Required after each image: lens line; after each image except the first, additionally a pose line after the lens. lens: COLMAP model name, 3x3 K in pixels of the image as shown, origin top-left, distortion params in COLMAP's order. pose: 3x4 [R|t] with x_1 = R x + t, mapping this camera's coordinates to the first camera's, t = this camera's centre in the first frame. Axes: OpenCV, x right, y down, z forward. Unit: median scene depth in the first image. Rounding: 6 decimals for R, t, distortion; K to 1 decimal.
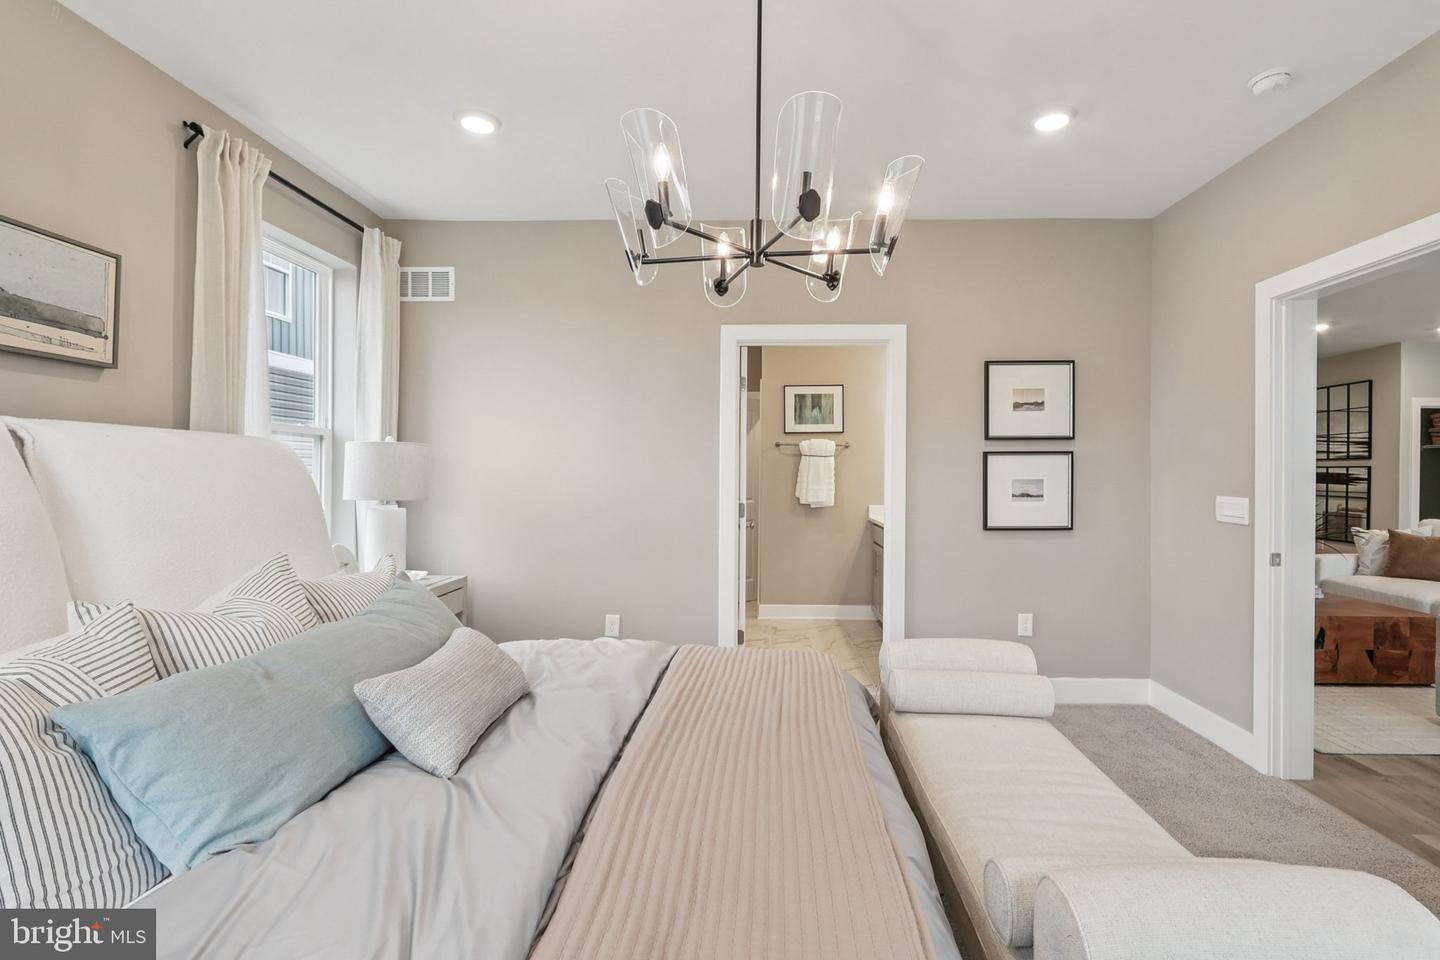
lens RADIAL K [[688.3, 0, 681.6], [0, 688.3, 469.4], [0, 0, 1]] dist [0.002458, -0.000001]
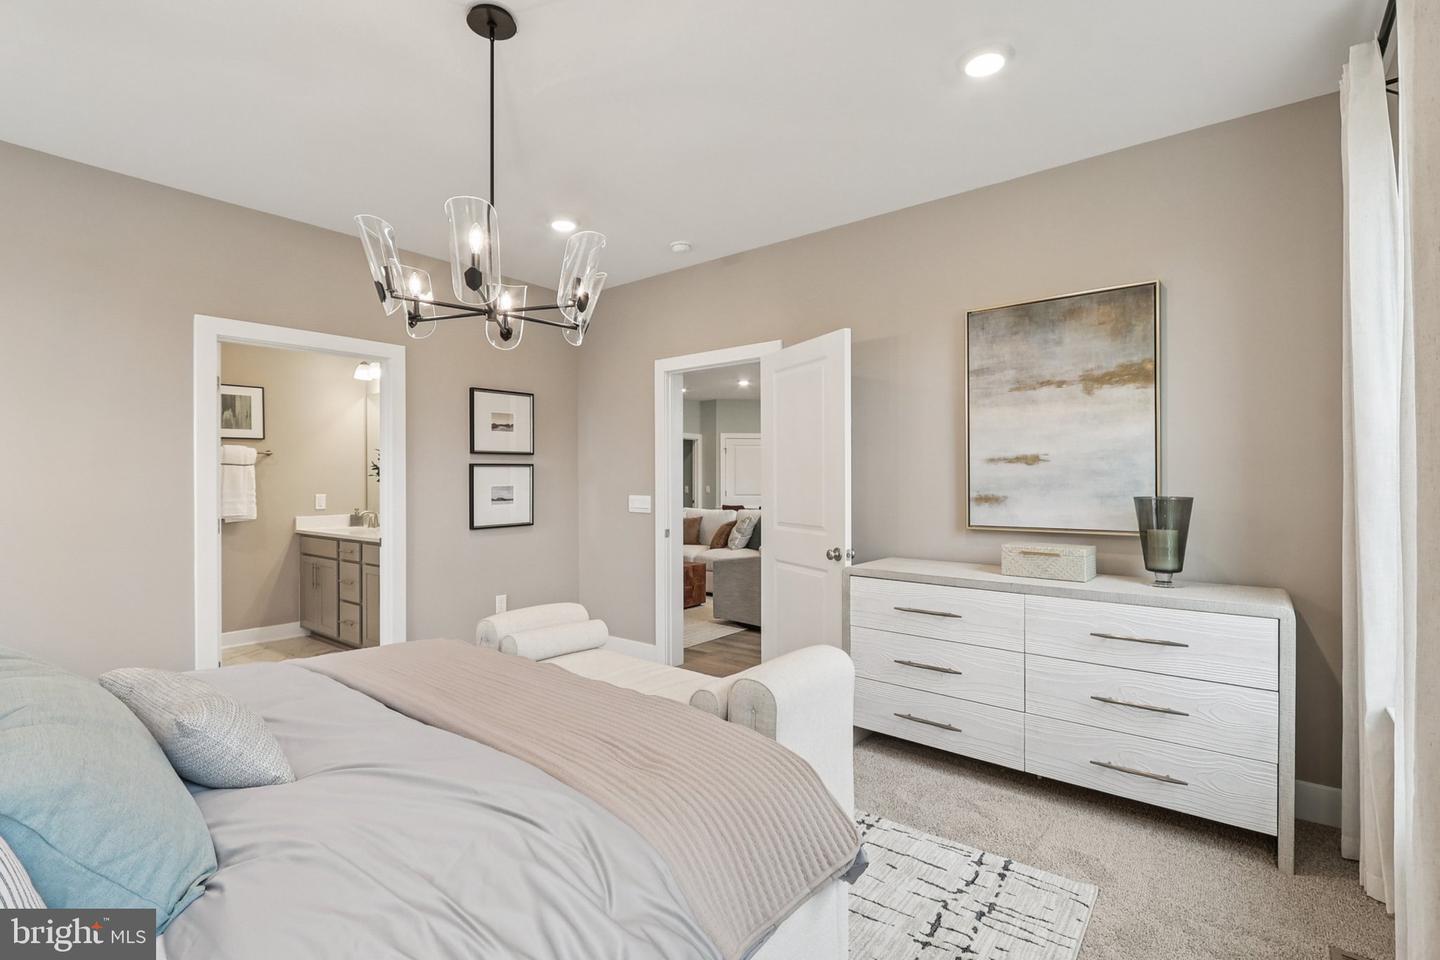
lens RADIAL K [[688.3, 0, 681.6], [0, 688.3, 469.4], [0, 0, 1]] dist [0.002458, -0.000001]
pose [[0.617995, 0.007741, 0.786144, -0.271490], [0.003875, 0.999909, -0.012891, 0.001213], [-0.786173, 0.011013, 0.617909, -0.018537]]
